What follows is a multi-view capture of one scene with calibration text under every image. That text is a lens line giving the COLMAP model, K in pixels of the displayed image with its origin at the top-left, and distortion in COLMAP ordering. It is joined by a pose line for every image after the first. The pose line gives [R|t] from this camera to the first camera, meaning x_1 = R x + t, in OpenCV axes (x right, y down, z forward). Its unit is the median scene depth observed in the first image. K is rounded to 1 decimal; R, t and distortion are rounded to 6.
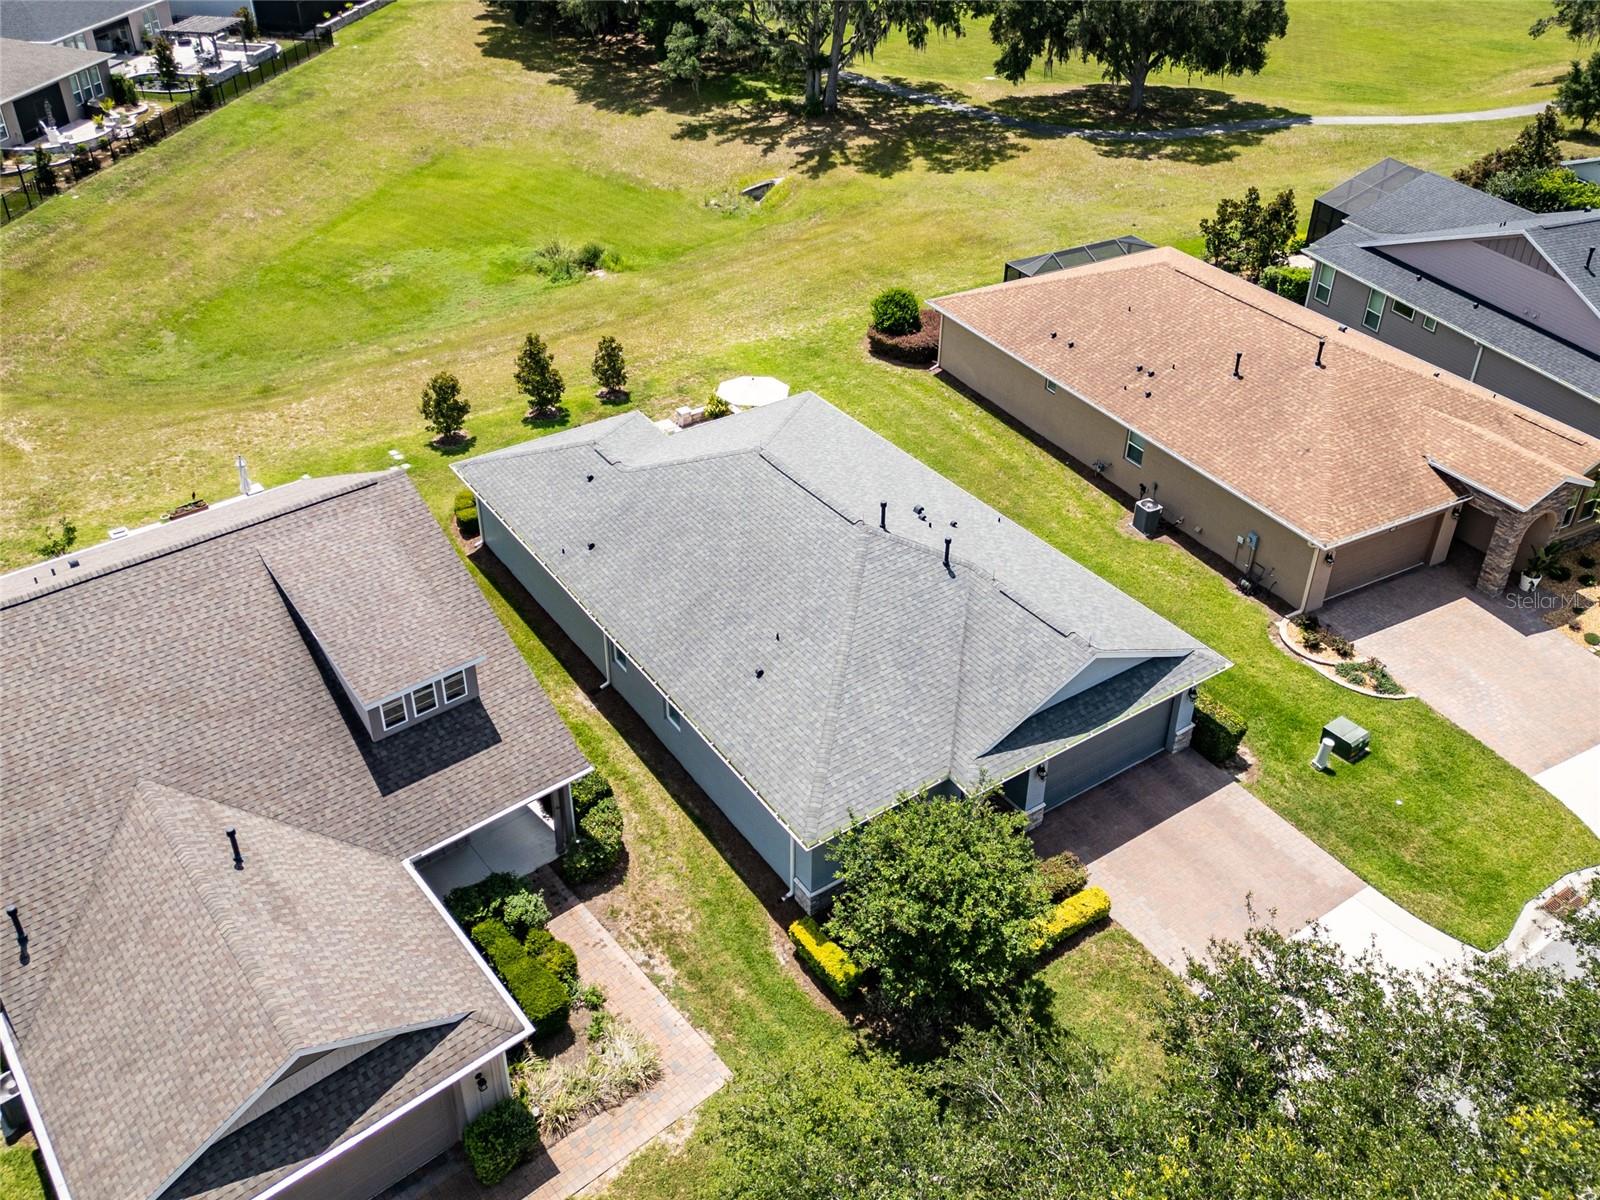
lens RADIAL K [[1383.3, 0, 804.0], [0, 1383.3, 517.6], [0, 0, 1]] dist [0.111342, -0.171026]
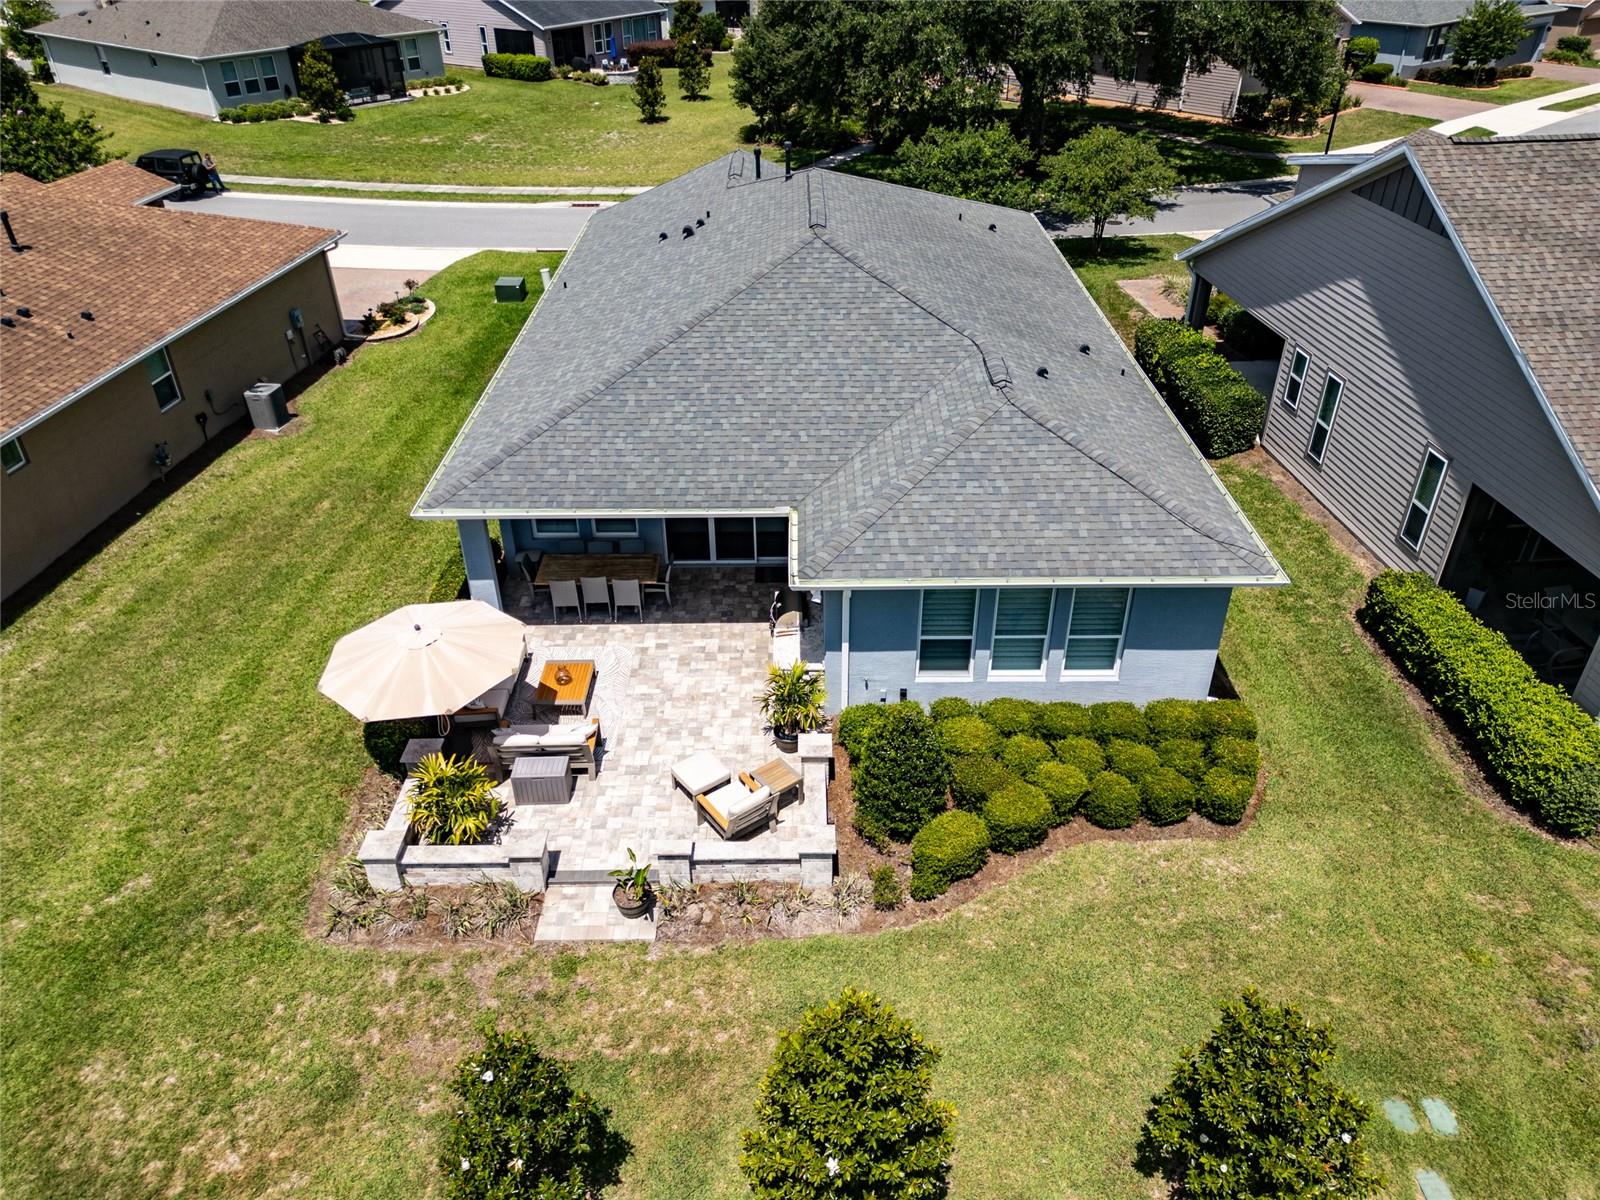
lens RADIAL K [[1130.2, 0, 800.0], [0, 1130.2, 600.0], [0, 0, 1]] dist [0.034095, -0.008801]
pose [[-0.831377, -0.289936, 0.474078, -0.162541], [0.298799, 0.486060, 0.821258, -0.198047], [-0.468542, 0.824429, -0.317466, 0.643670]]
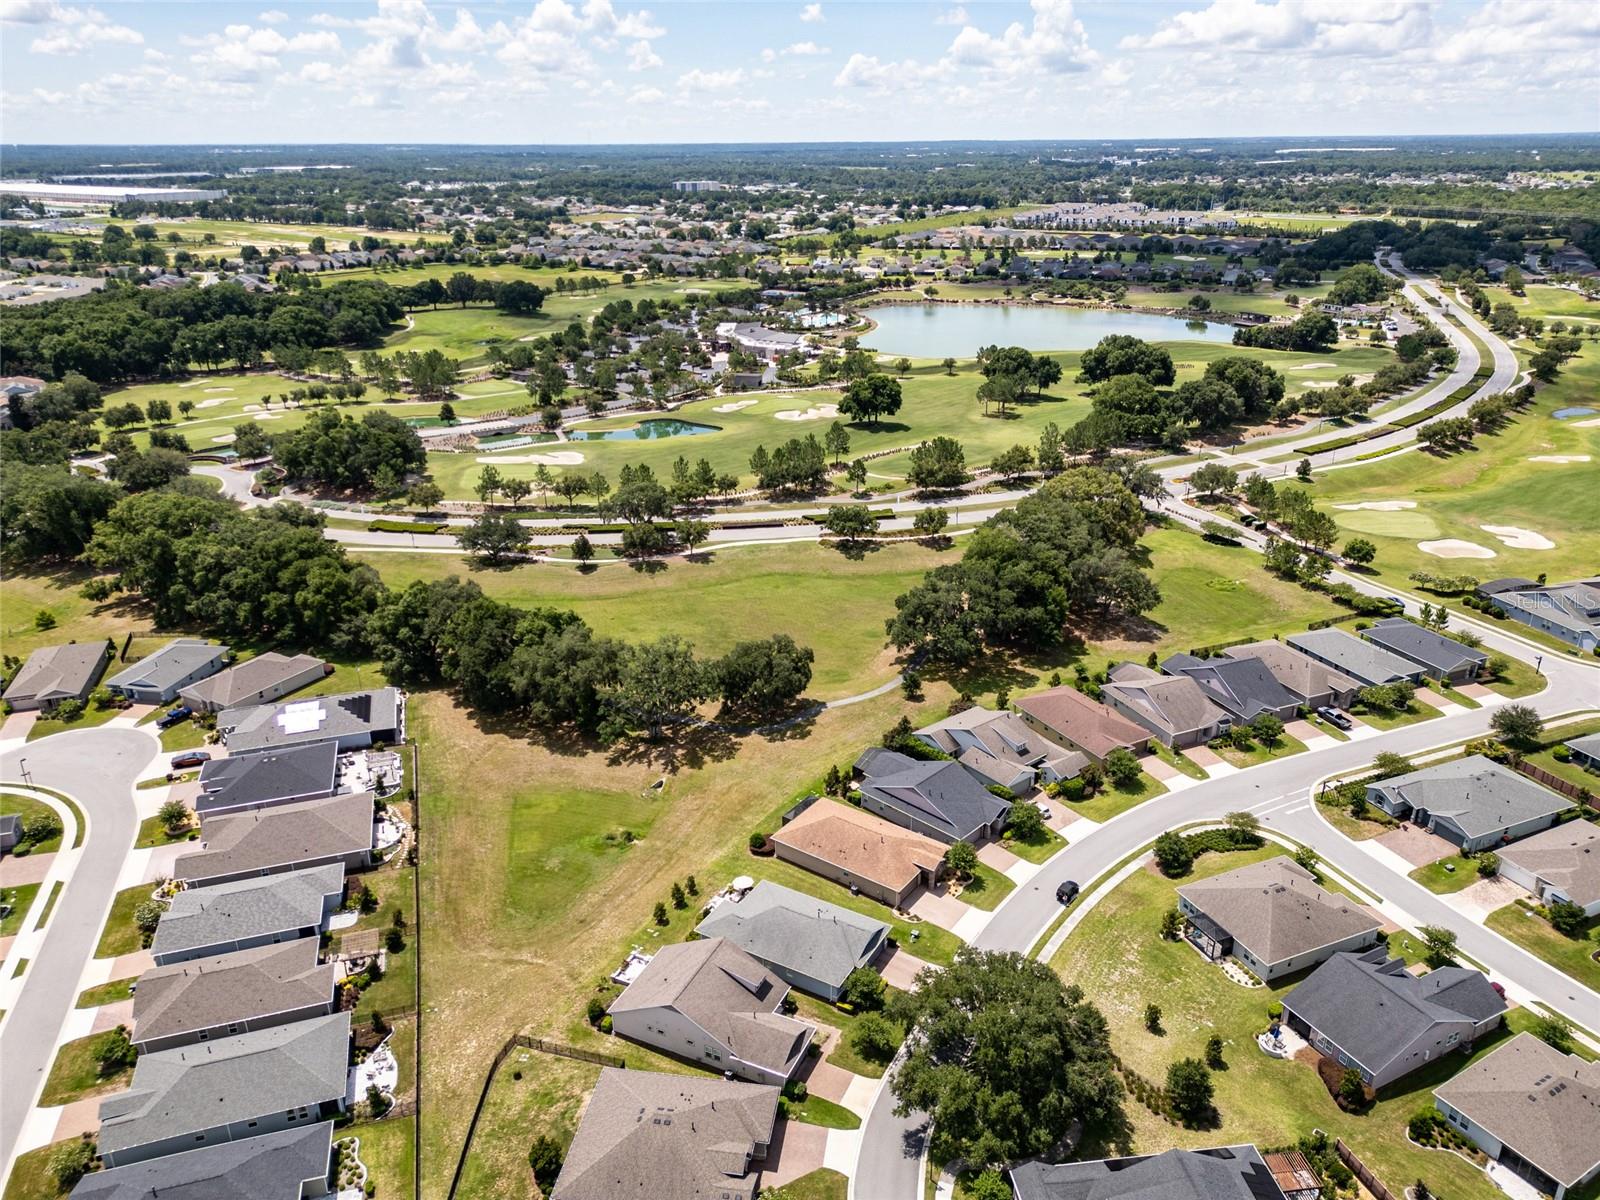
lens RADIAL K [[1139.8, 0, 820.7], [0, 1139.8, 605.6], [0, 0, 1]] dist [0.082279, -0.067003]
pose [[0.896107, -0.179096, 0.406100, -0.579956], [0.236078, 0.967137, -0.094411, -0.284359], [-0.375845, 0.180474, 0.908939, -1.184494]]
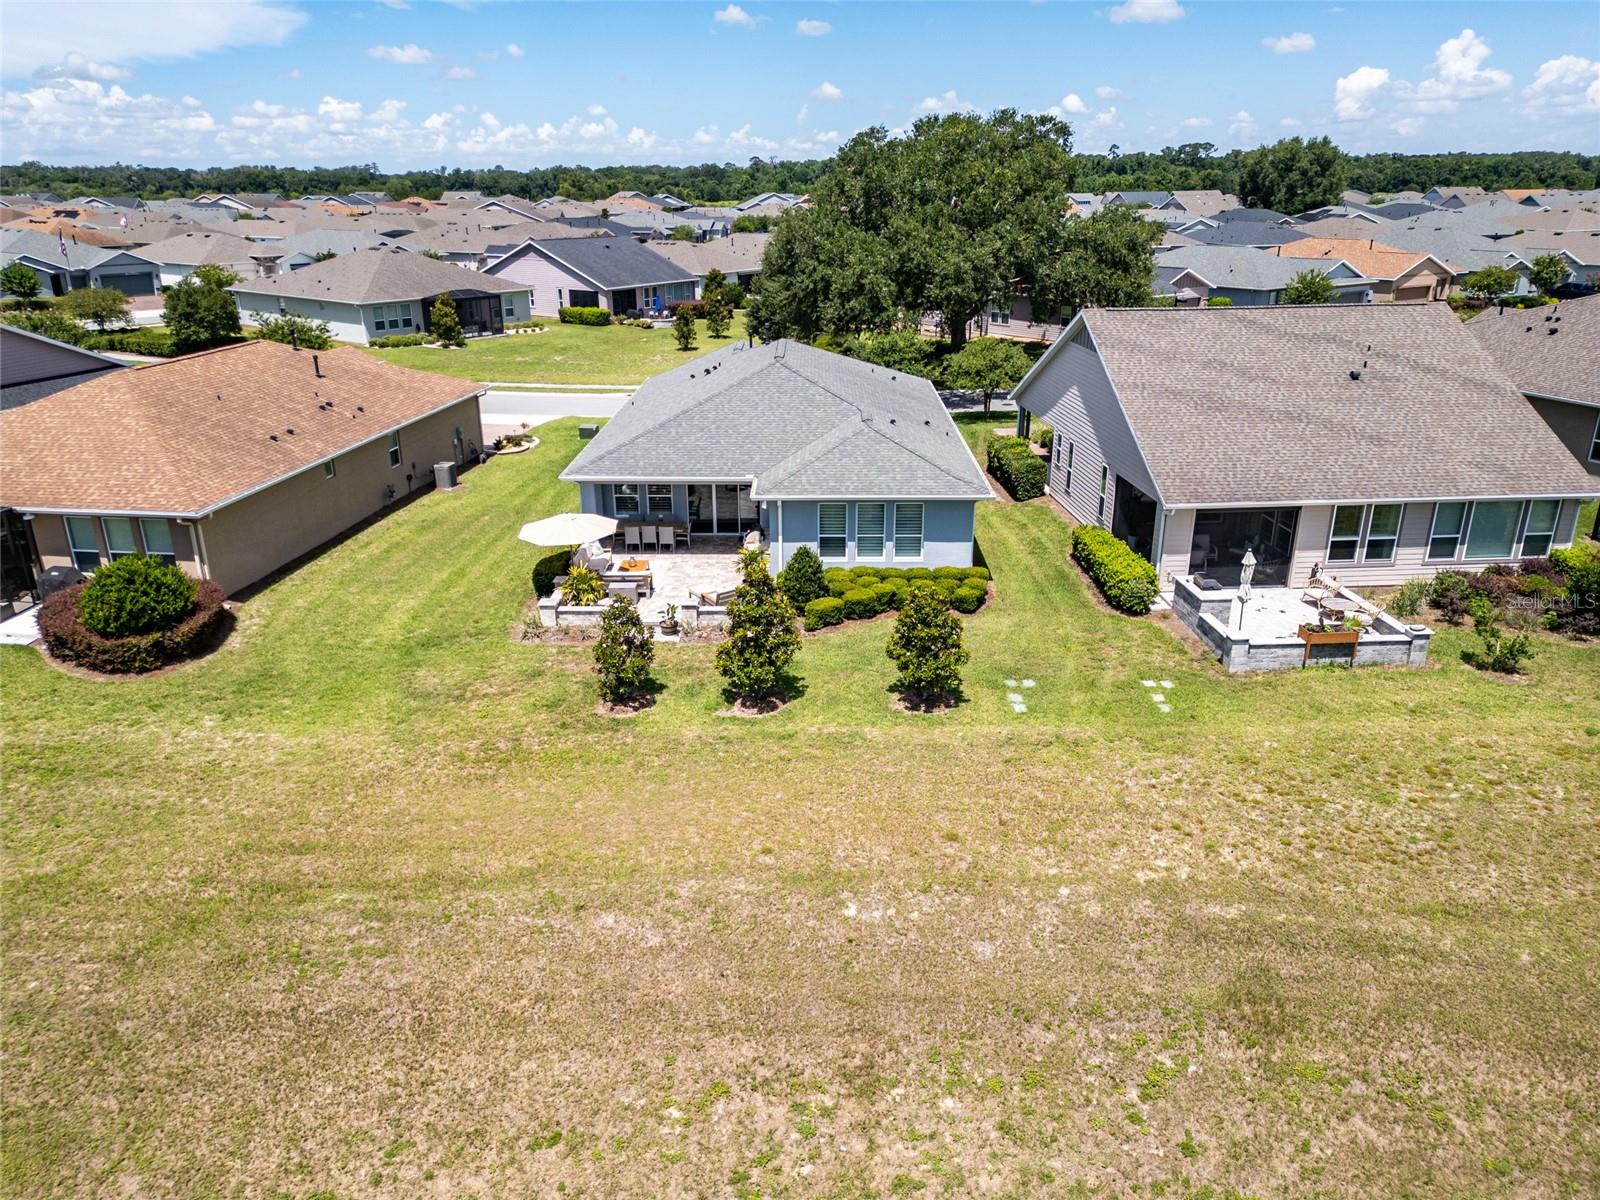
lens RADIAL K [[1114.1, 0, 800.0], [0, 1114.1, 600.0], [0, 0, 1]] dist [0.069205, -0.064180]
pose [[-0.821345, -0.190299, 0.537753, -0.293233], [0.303204, 0.652869, 0.694139, -0.277886], [-0.483176, 0.733177, -0.478532, 0.779525]]
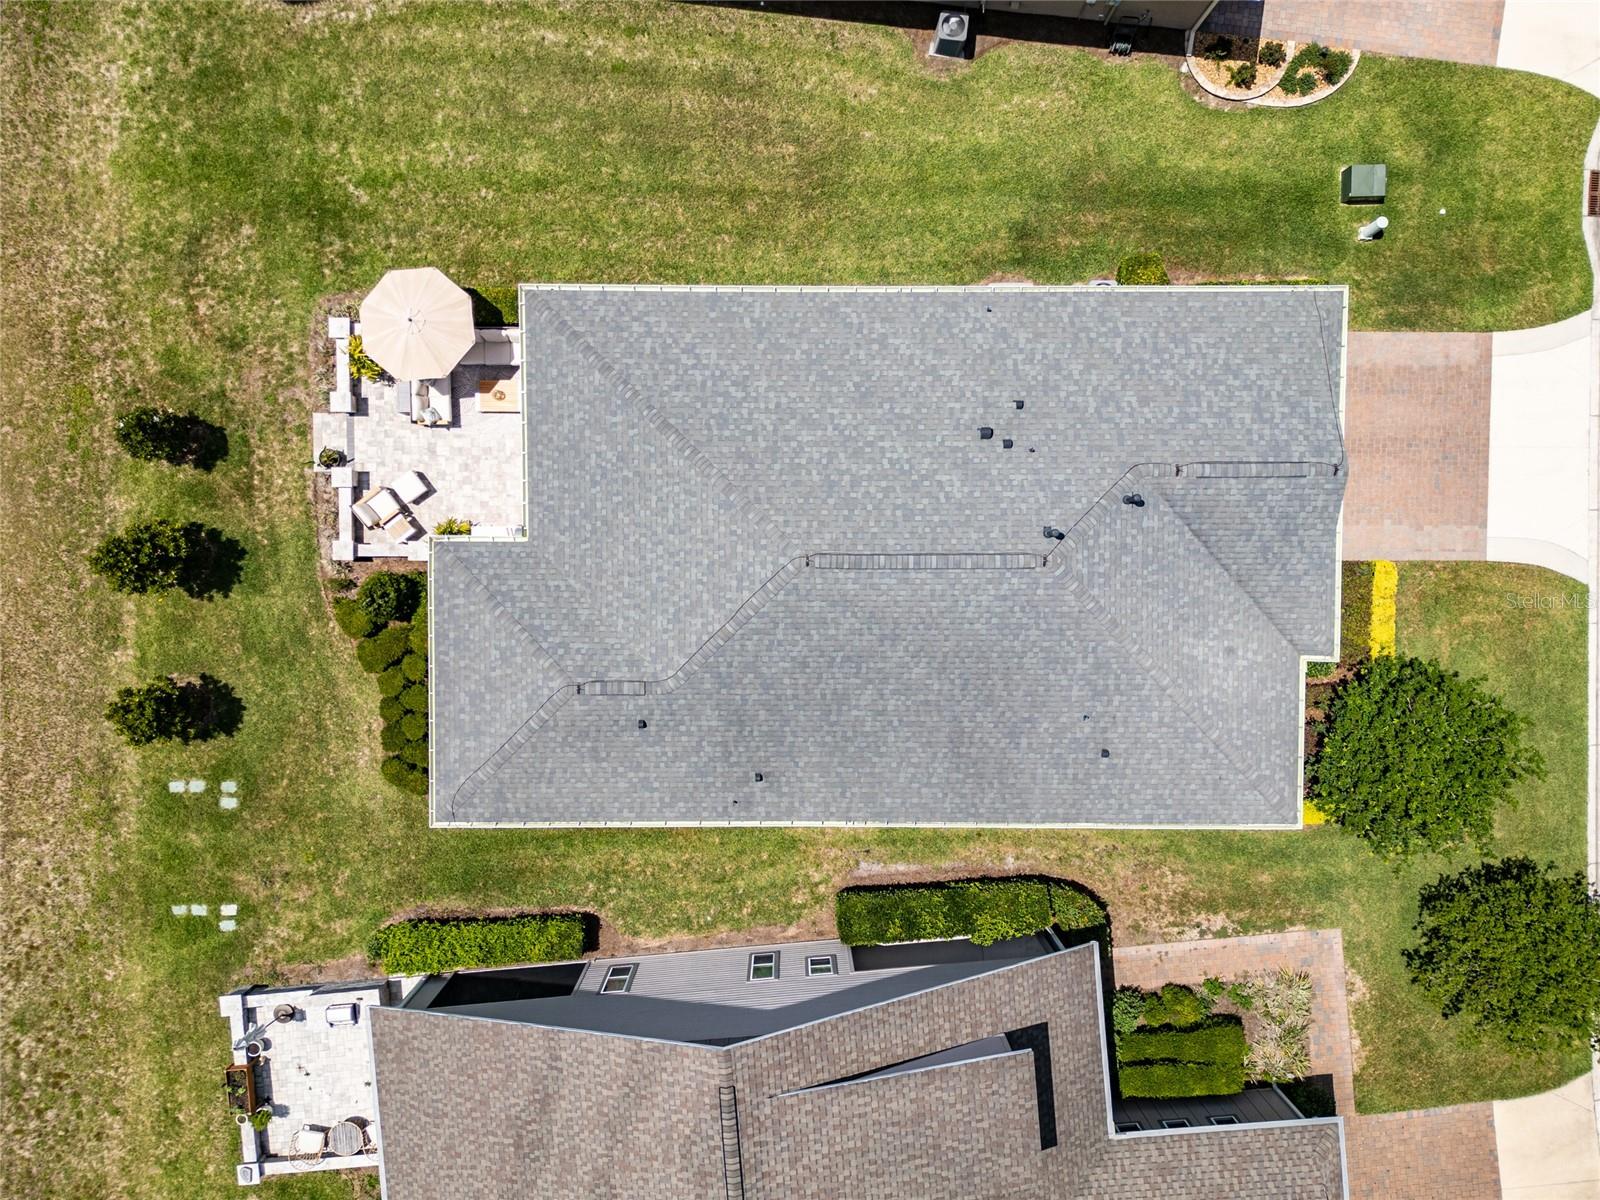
lens RADIAL K [[1139.8, 0, 820.7], [0, 1139.8, 605.6], [0, 0, 1]] dist [0.082279, -0.067003]
pose [[0.563354, -0.825936, -0.021492, -0.017417], [0.419938, 0.263835, 0.868357, -0.274200], [-0.711537, -0.498218, 0.495474, 0.333163]]
